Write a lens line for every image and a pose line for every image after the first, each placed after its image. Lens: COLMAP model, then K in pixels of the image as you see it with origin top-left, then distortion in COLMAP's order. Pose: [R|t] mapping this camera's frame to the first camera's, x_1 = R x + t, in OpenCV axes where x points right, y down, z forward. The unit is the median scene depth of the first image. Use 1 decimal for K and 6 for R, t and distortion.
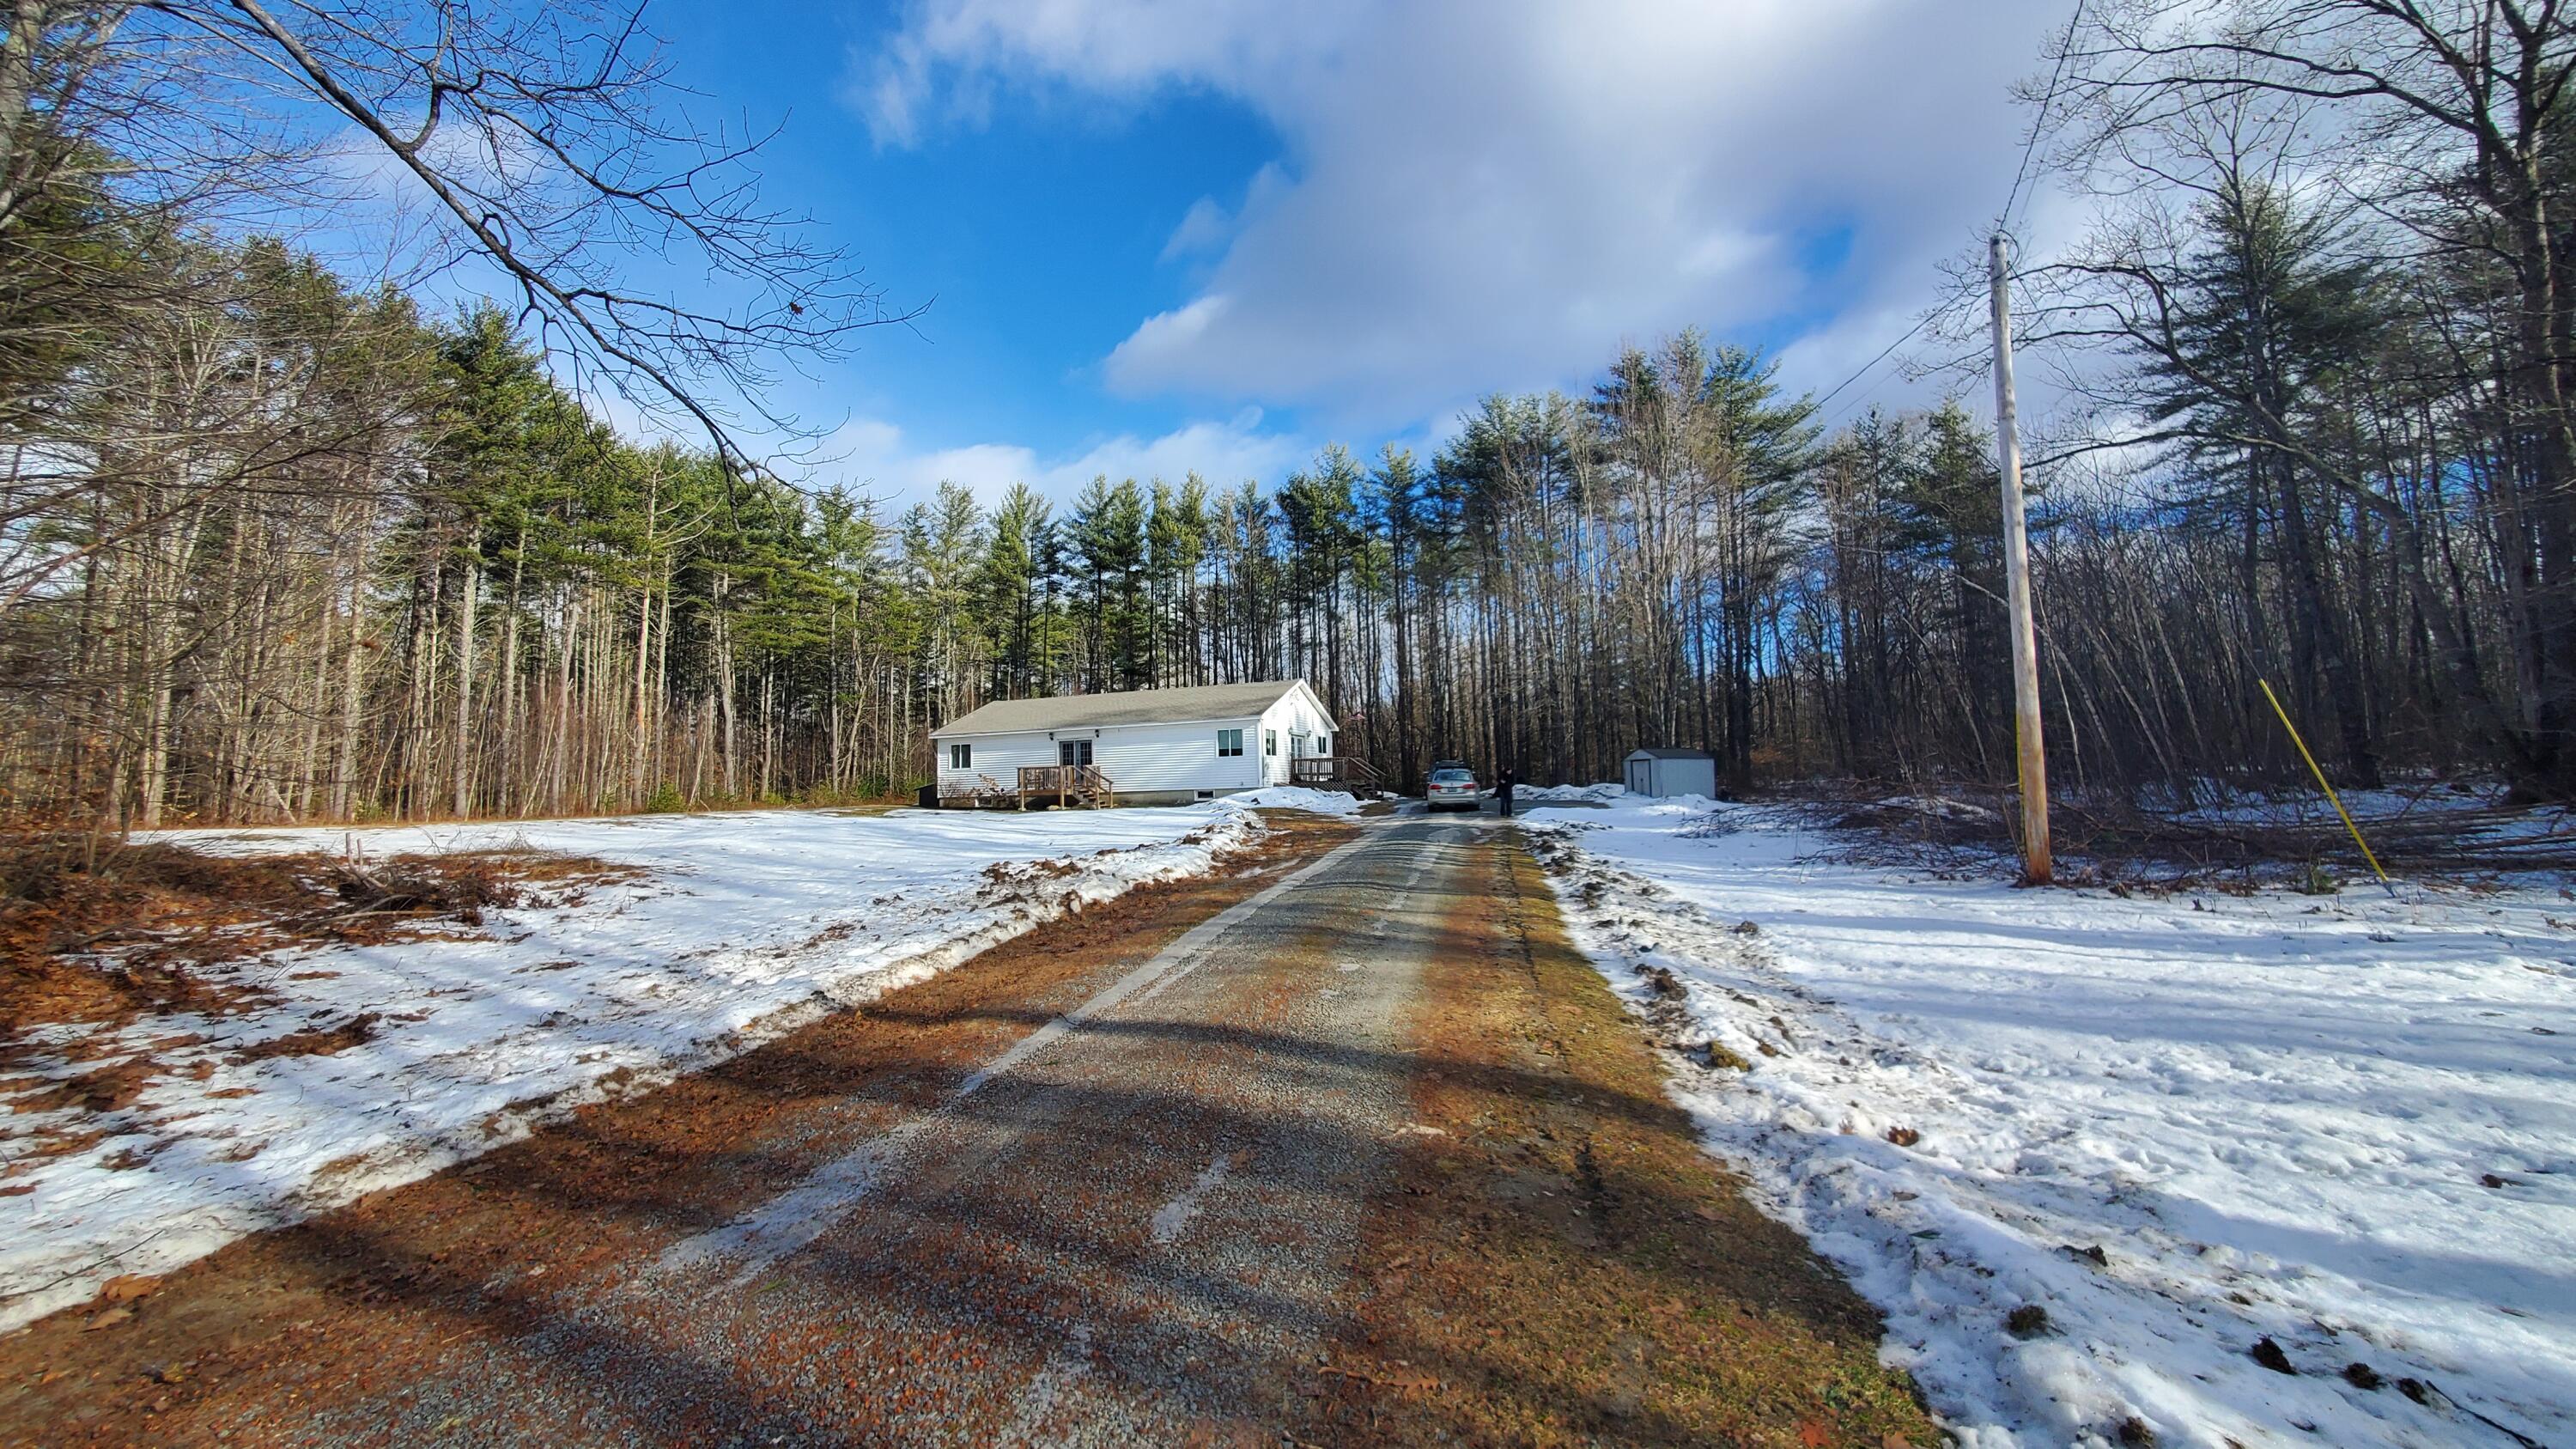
lens RADIAL K [[1036.4, 0, 1288.0], [0, 1036.4, 724.5], [0, 0, 1]] dist [-0.001390, -0.000016]
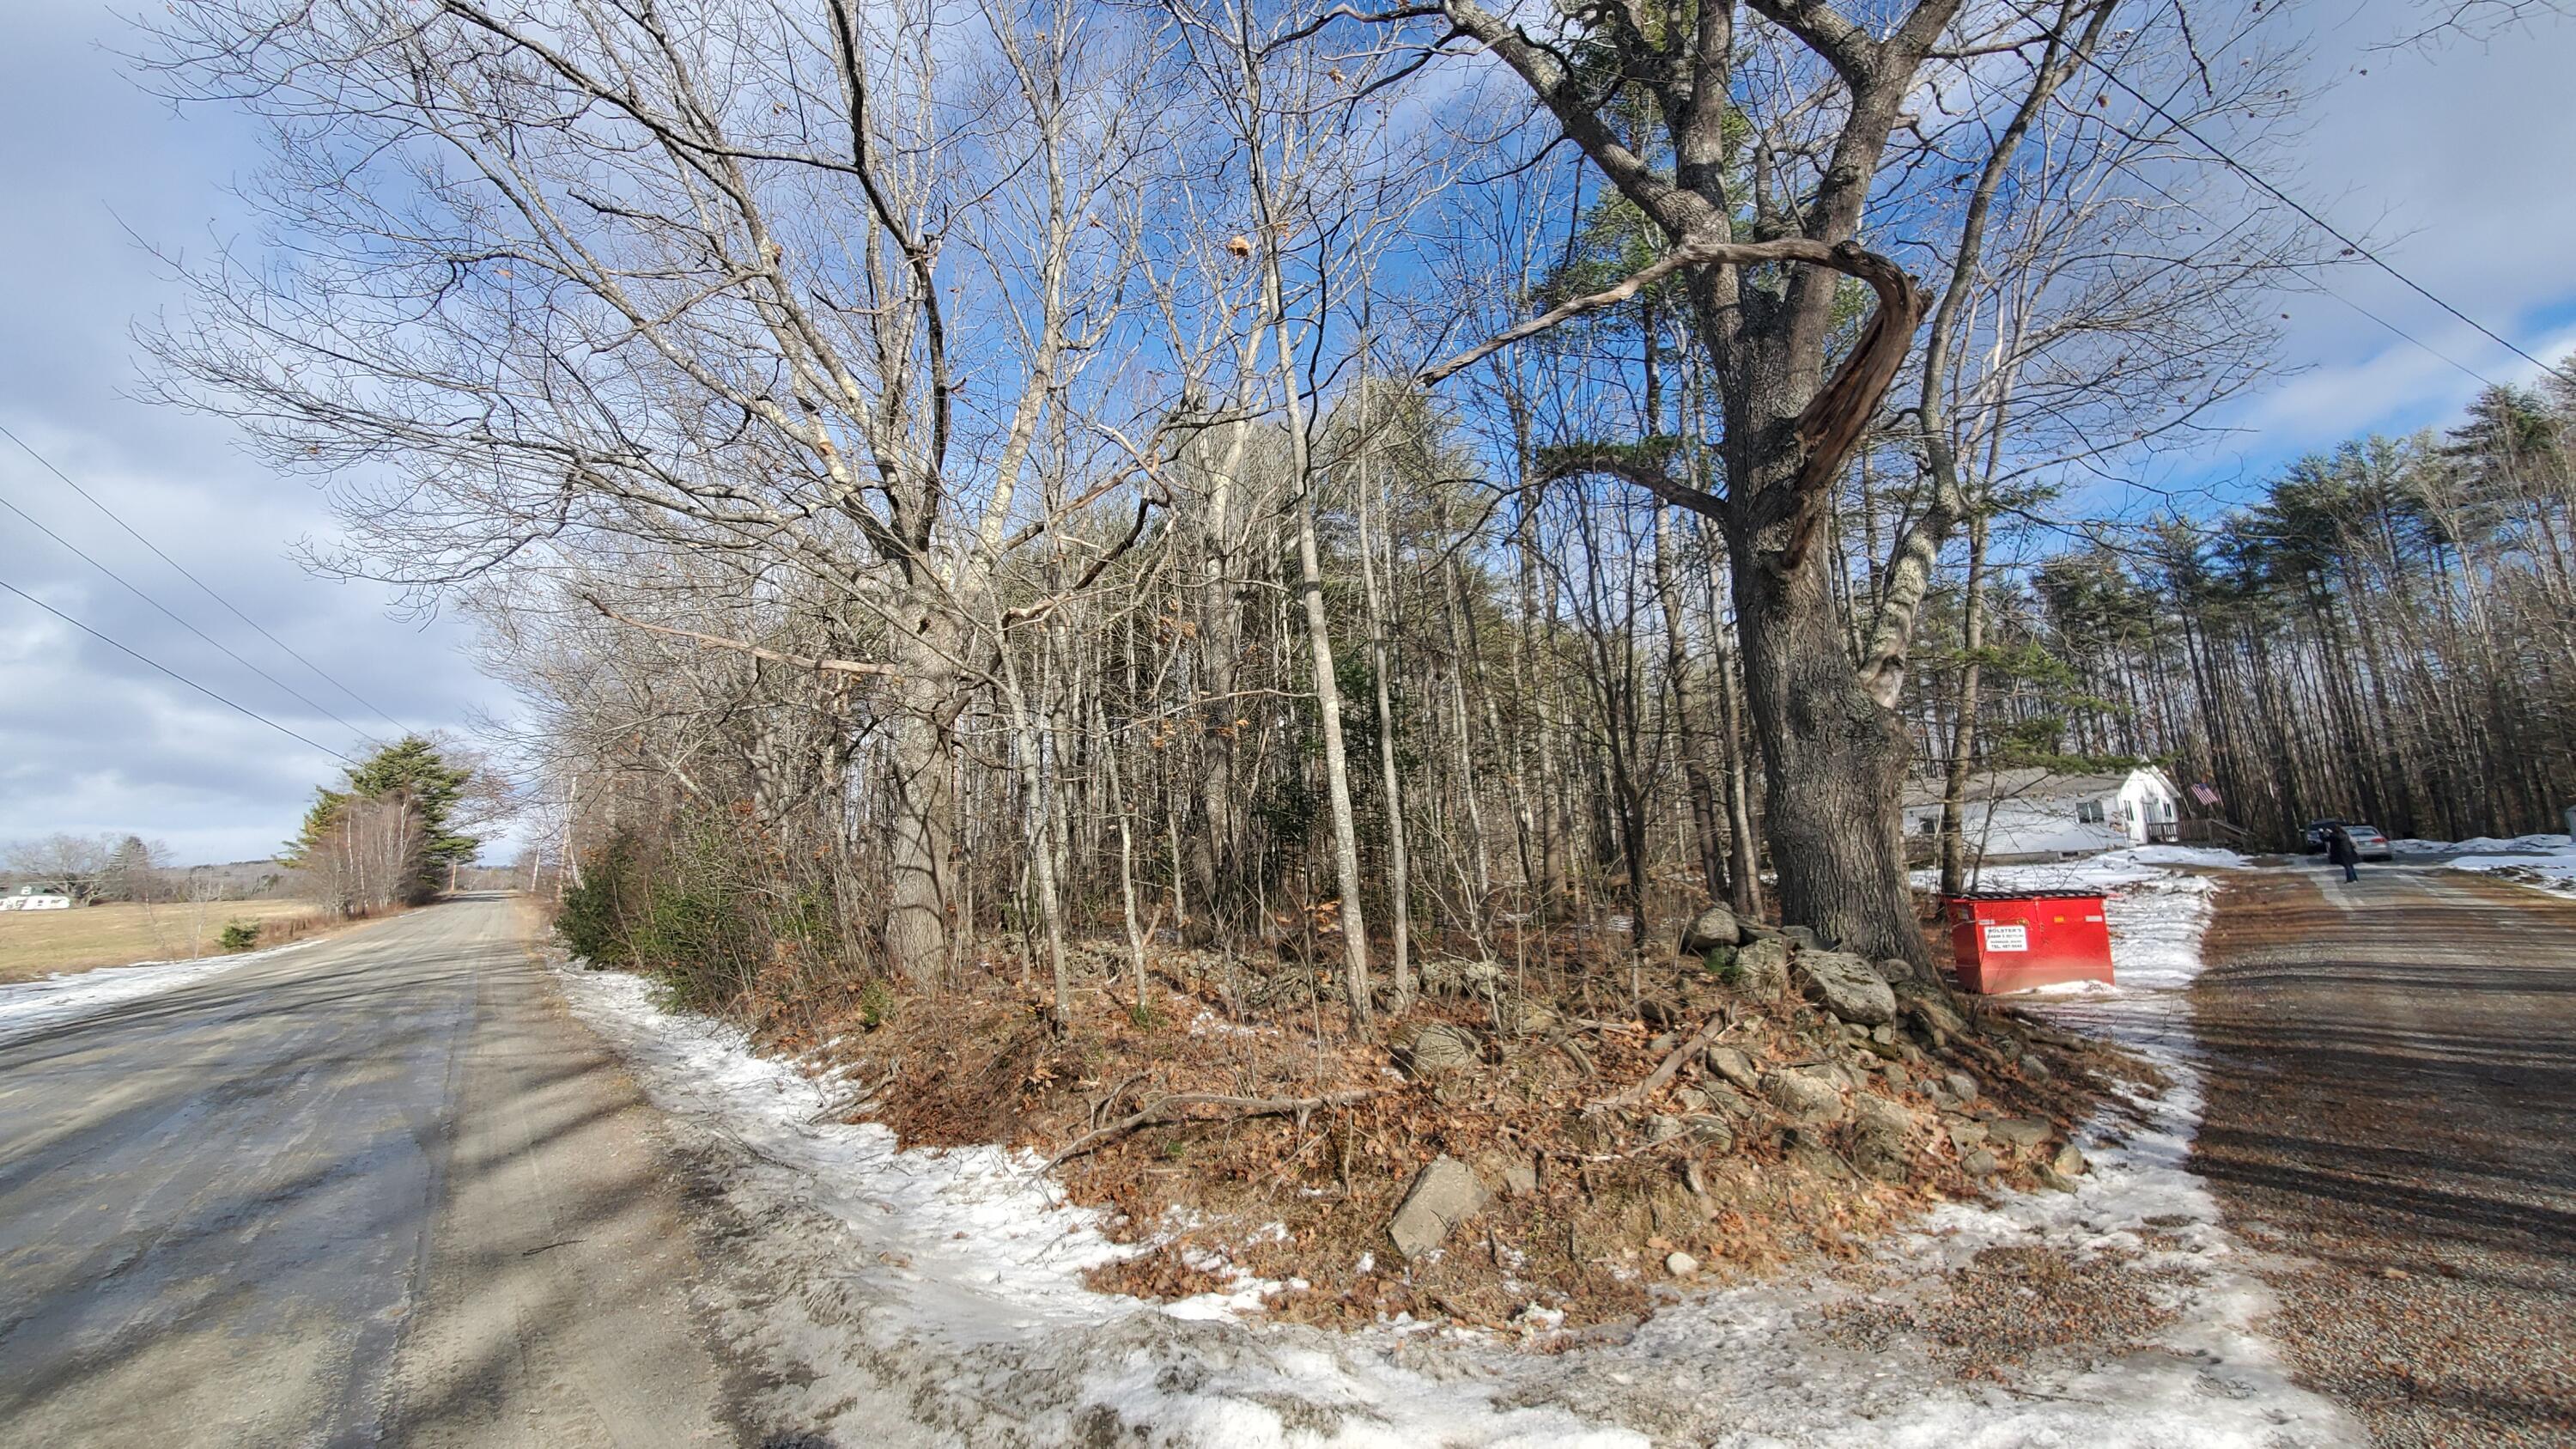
lens RADIAL K [[993.0, 0, 1288.0], [0, 993.0, 724.5], [0, 0, 1]] dist [0.000040, 0.000090]
pose [[0.827756, -0.086728, -0.554345, -0.162283], [0.048002, 0.995306, -0.084039, -0.031050], [0.559031, 0.042954, 0.828033, -0.528917]]
